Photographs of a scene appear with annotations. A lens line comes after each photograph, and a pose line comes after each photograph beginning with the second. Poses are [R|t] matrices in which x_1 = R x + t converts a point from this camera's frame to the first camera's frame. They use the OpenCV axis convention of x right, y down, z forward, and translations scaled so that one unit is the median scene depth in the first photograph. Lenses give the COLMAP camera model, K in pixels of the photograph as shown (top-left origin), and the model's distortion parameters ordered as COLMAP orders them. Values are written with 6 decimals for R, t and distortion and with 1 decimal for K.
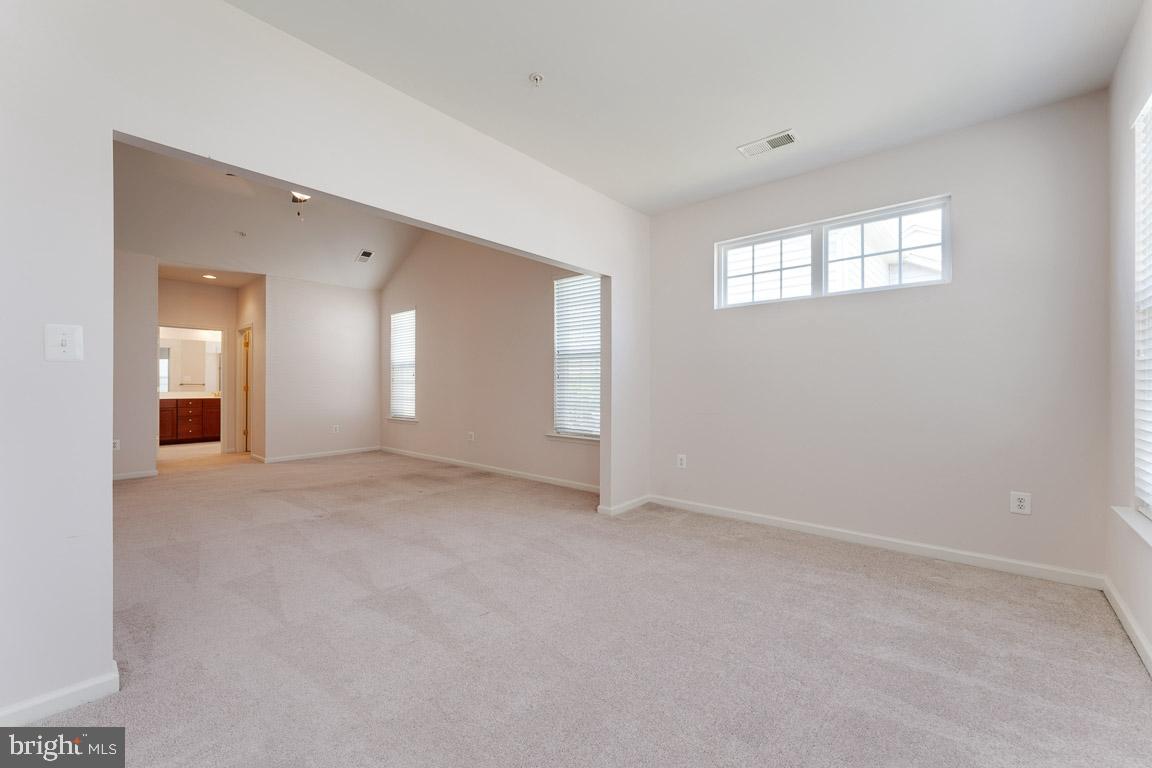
lens RADIAL K [[465.1, 0, 576.1], [0, 465.1, 386.0], [0, 0, 1]] dist [-0.005737, 0.001424]
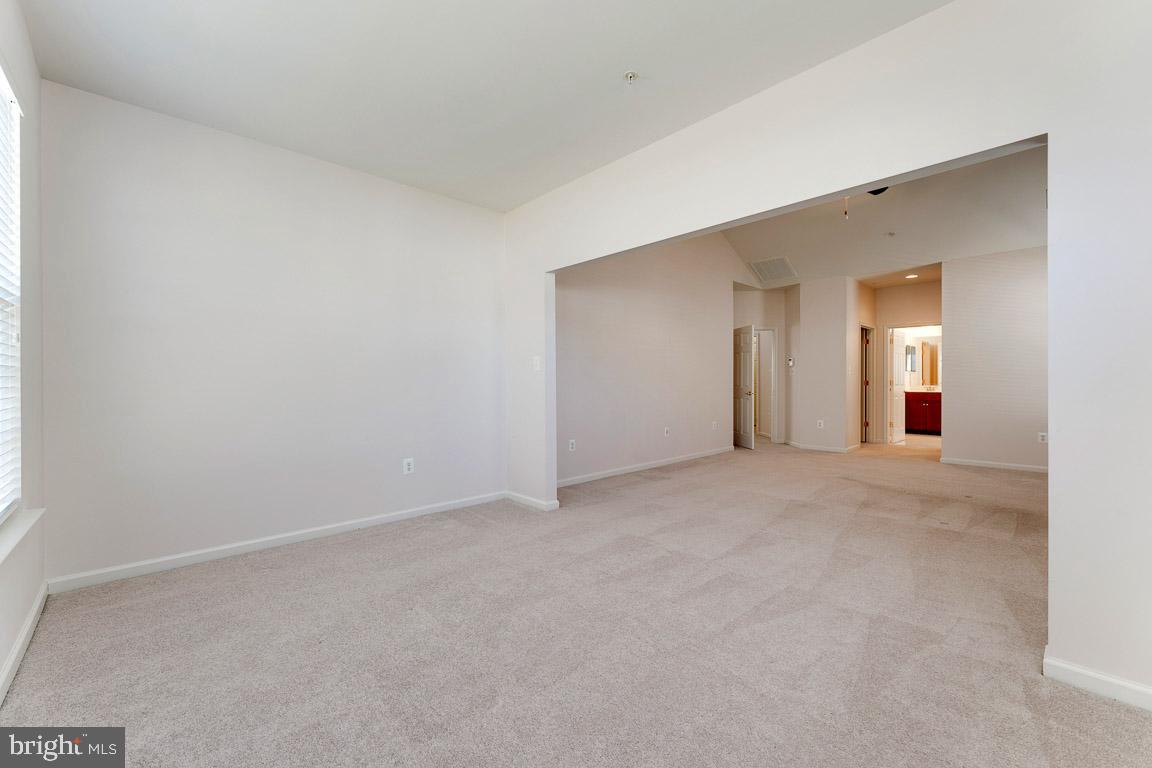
lens RADIAL K [[465.1, 0, 576.1], [0, 465.1, 379.7], [0, 0, 1]] dist [-0.005737, 0.001424]
pose [[-0.095716, 0.000620, -0.995409, 0.329543], [-0.000794, 0.999999, 0.000700, -0.001233], [0.995408, 0.000857, -0.095715, 0.343913]]
